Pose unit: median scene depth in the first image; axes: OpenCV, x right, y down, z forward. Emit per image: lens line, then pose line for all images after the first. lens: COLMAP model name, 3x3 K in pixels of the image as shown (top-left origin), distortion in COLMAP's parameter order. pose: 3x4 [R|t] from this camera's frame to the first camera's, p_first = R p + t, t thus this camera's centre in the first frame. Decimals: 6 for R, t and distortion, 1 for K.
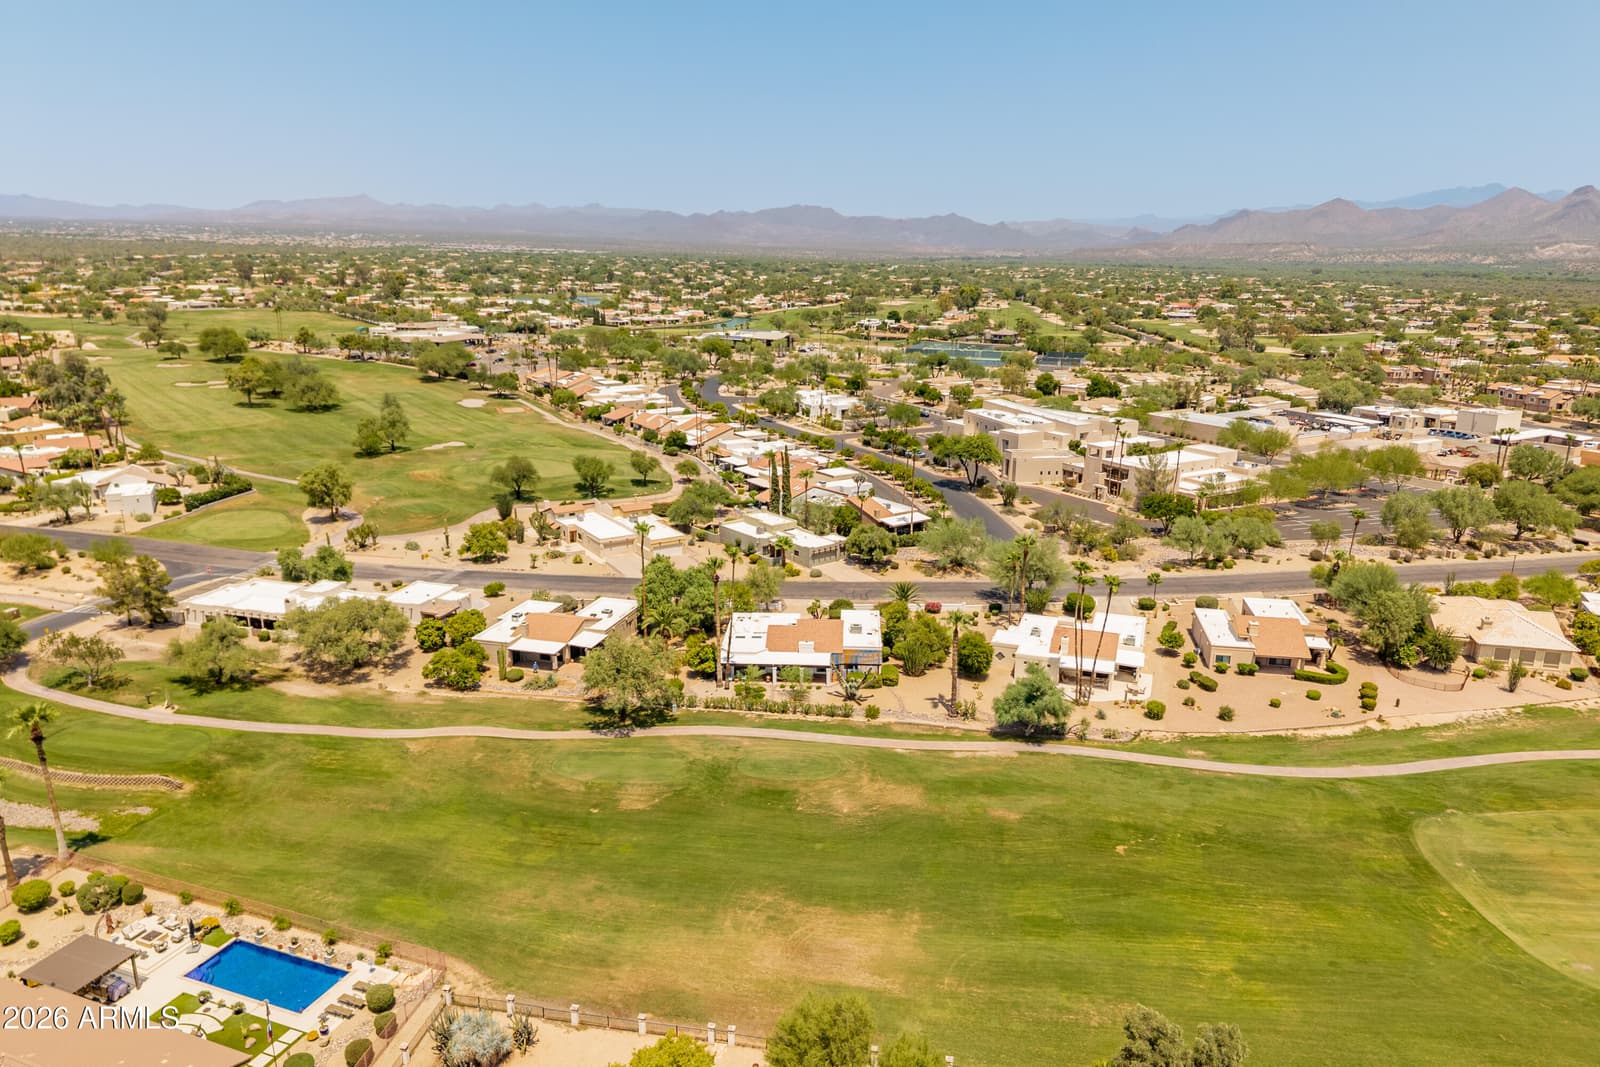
lens RADIAL K [[1071.9, 0, 799.9], [0, 1071.9, 544.8], [0, 0, 1]] dist [0.020540, -0.018172]
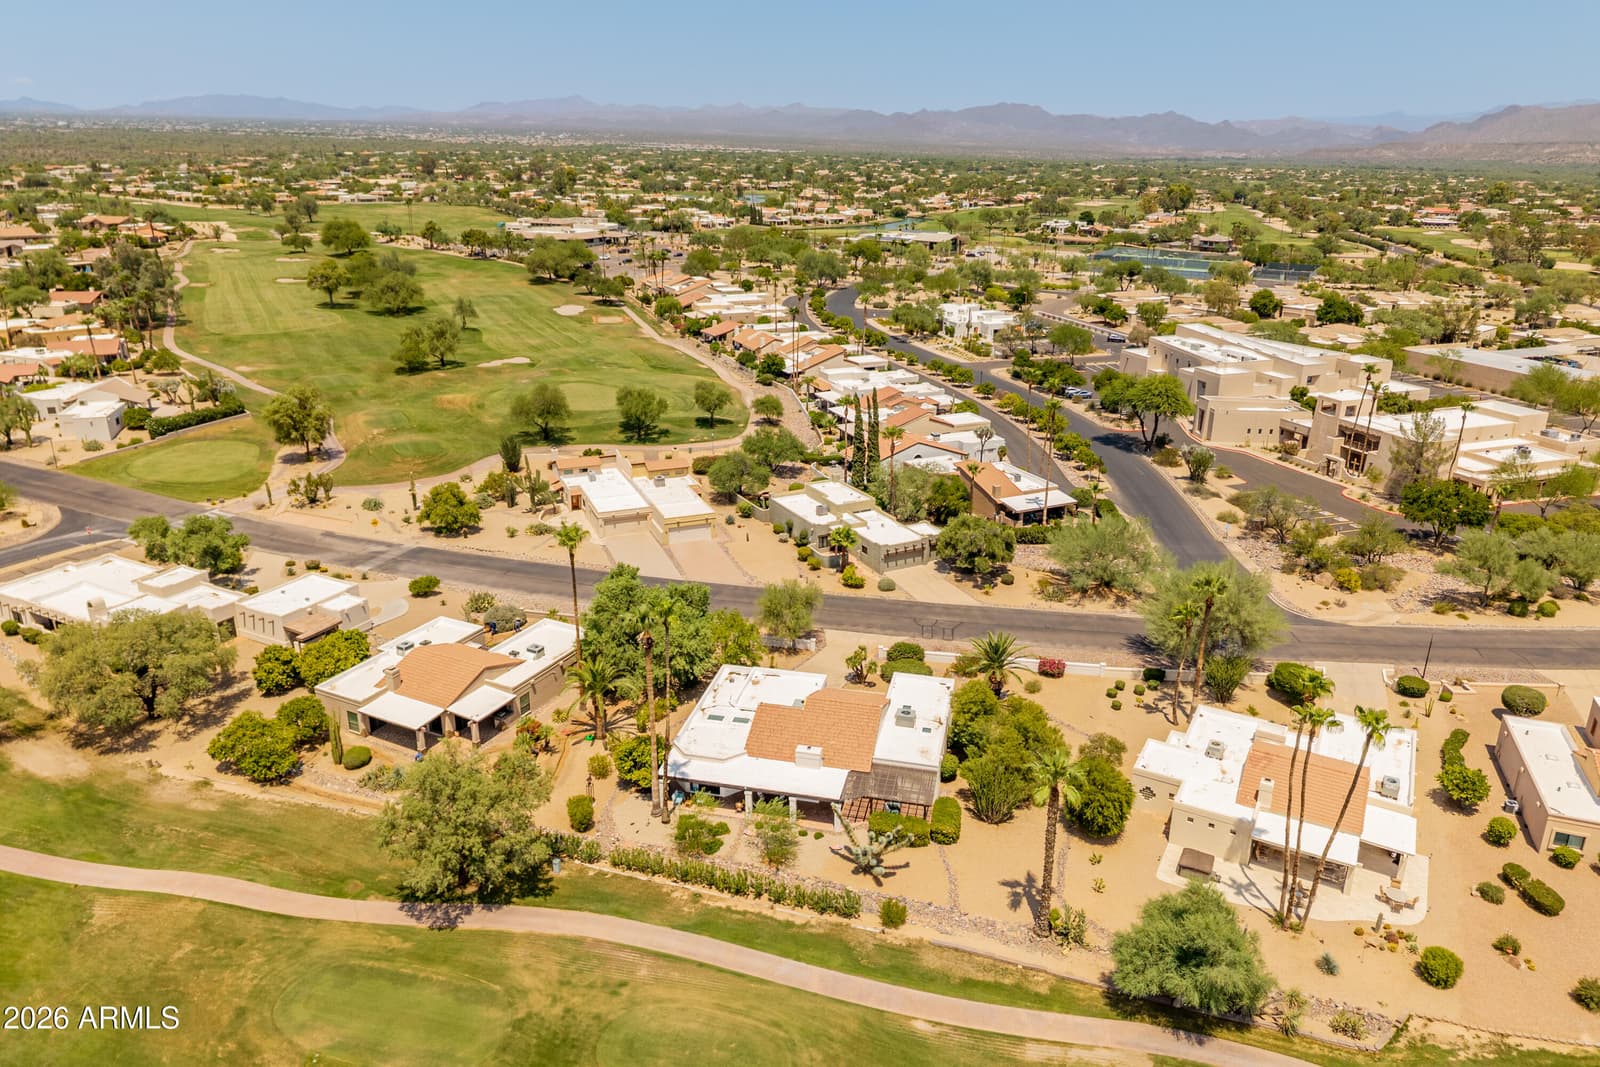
lens RADIAL K [[1071.9, 0, 798.6], [0, 1071.9, 510.3], [0, 0, 1]] dist [0.020540, -0.018172]
pose [[0.983981, 0.058843, -0.168280, 0.040158], [-0.049507, 0.997021, 0.059152, -0.032949], [0.171259, -0.049874, 0.983963, 0.179100]]
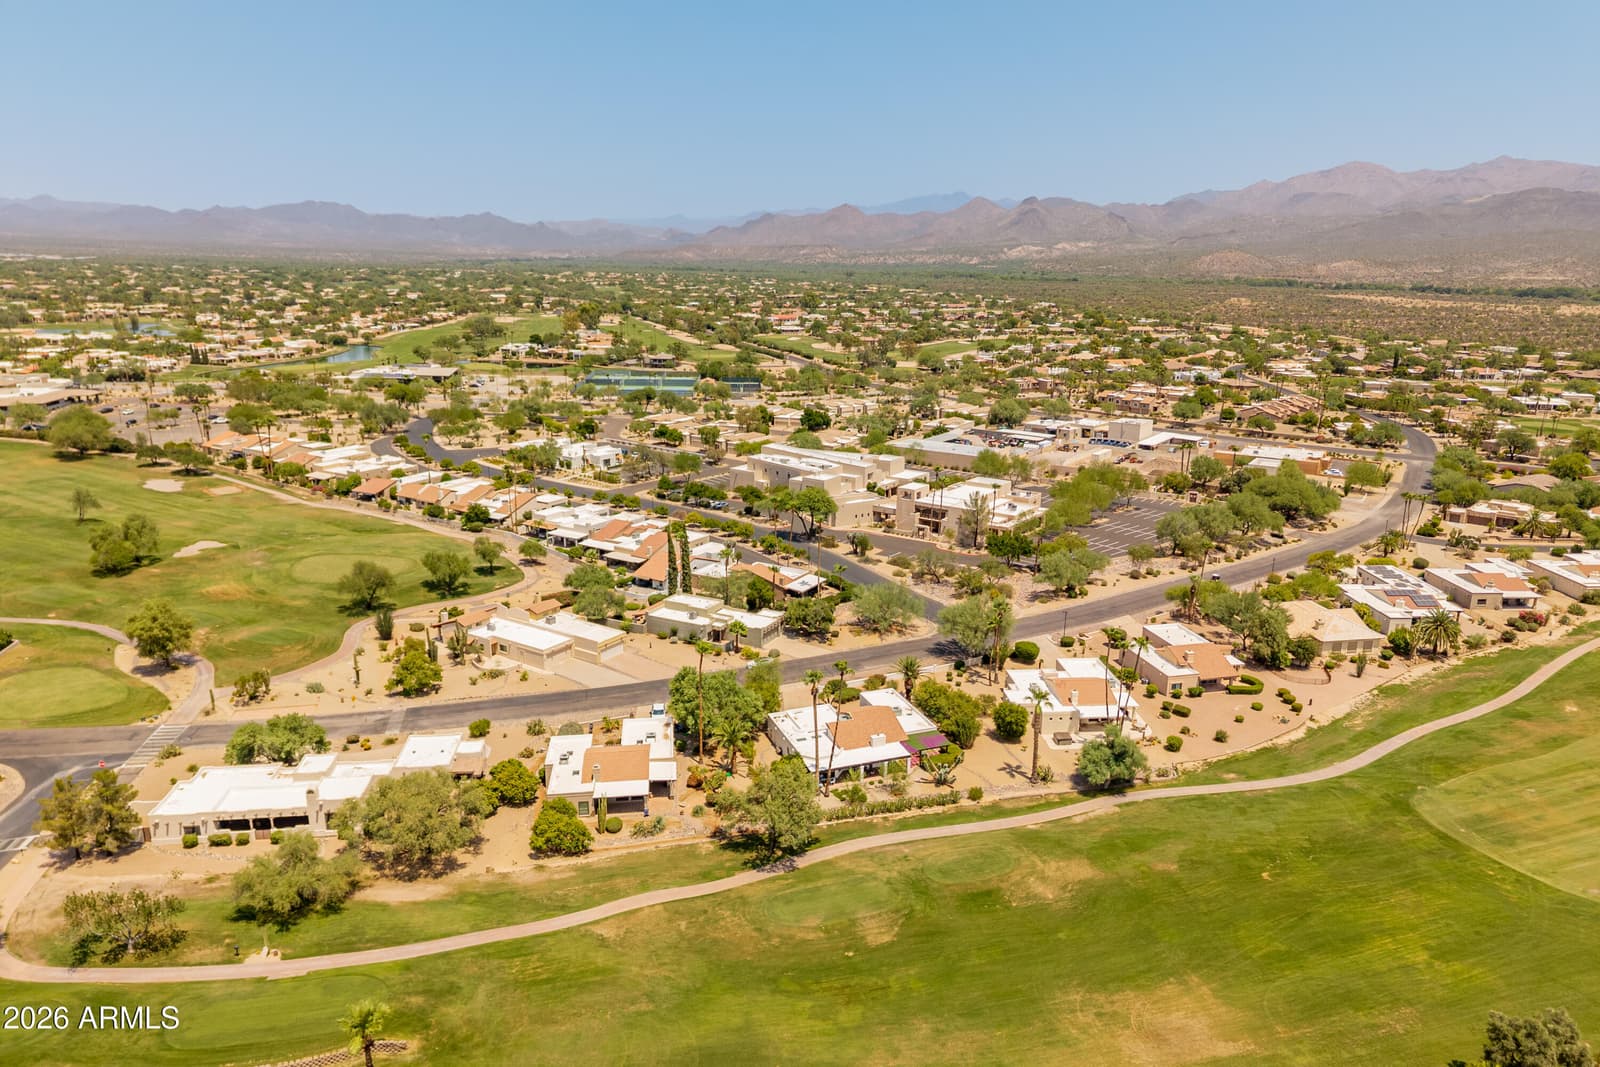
lens RADIAL K [[1071.9, 0, 801.1], [0, 1071.9, 541.3], [0, 0, 1]] dist [0.020540, -0.018172]
pose [[0.916682, -0.107805, 0.384801, -0.192921], [0.108591, 0.993890, 0.019757, -0.054967], [-0.384580, 0.023675, 0.922788, 0.022663]]
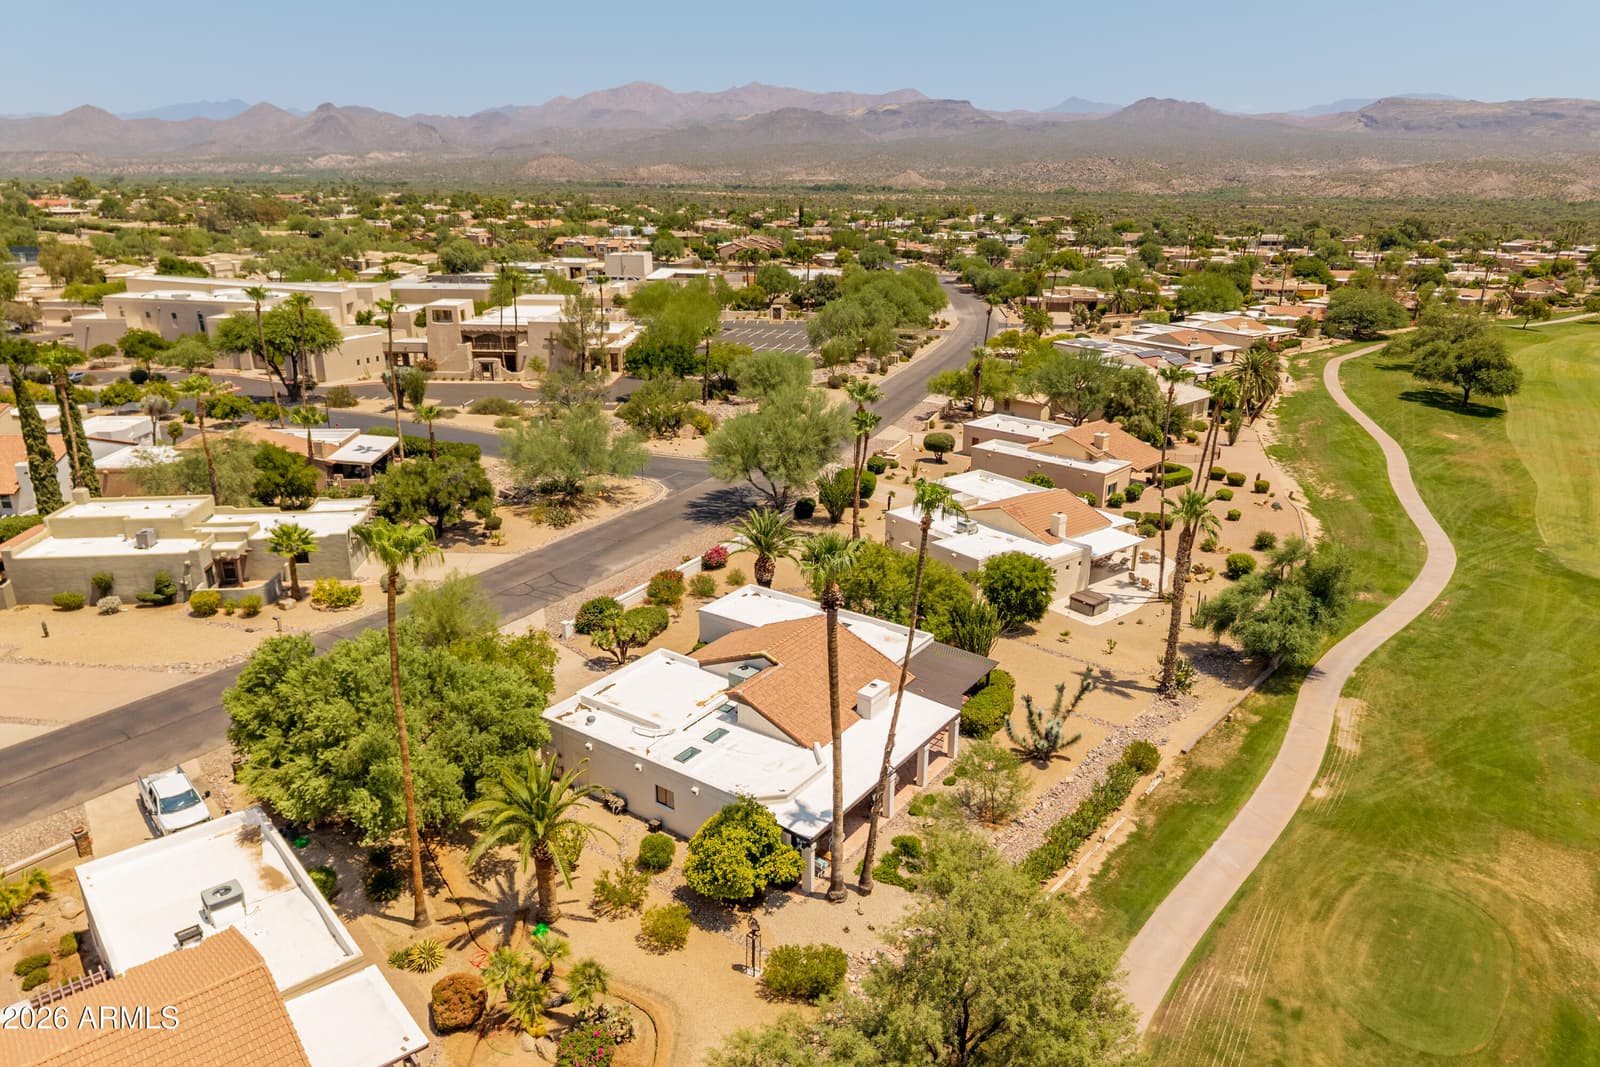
lens RADIAL K [[1071.9, 0, 799.7], [0, 1071.9, 517.5], [0, 0, 1]] dist [0.020540, -0.018172]
pose [[0.534662, -0.265423, 0.802301, -0.139474], [0.226207, 0.959701, 0.166748, -0.020198], [-0.814228, 0.092332, 0.573156, 0.335632]]
